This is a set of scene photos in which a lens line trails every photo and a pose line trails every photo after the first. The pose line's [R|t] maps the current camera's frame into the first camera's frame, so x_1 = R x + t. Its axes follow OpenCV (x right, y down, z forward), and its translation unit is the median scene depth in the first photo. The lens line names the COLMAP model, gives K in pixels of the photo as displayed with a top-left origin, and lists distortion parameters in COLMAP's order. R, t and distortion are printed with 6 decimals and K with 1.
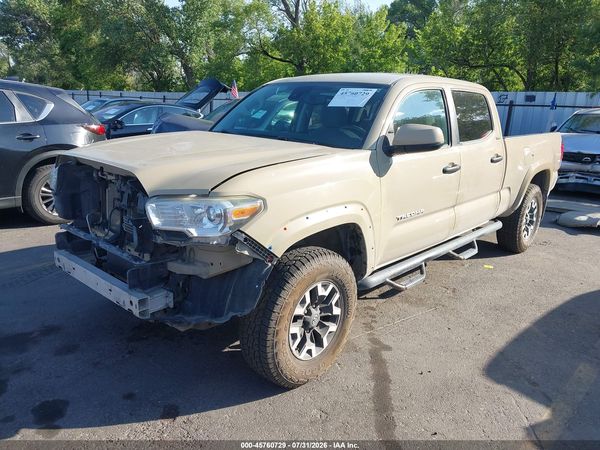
lens RADIAL K [[465.3, 0, 293.4], [0, 465.3, 224.1], [0, 0, 1]] dist [0.031284, 0.000436]
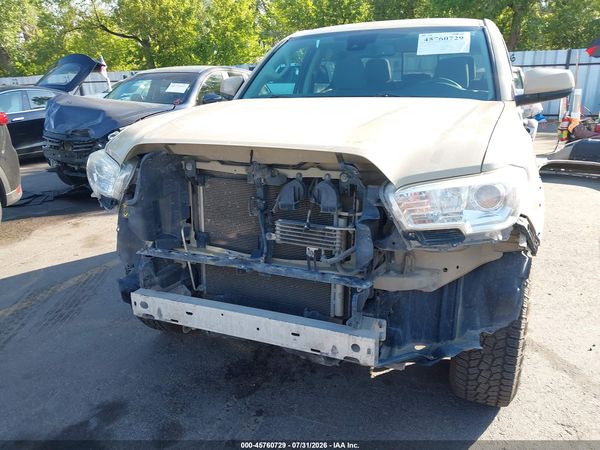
lens RADIAL K [[467.1, 0, 282.4], [0, 467.1, 222.5], [0, 0, 1]] dist [0.023637, -0.005418]
pose [[0.942225, -0.145065, 0.301941, -0.094052], [0.134042, 0.989333, 0.057029, -0.008975], [-0.306993, -0.013261, 0.951619, 0.061426]]
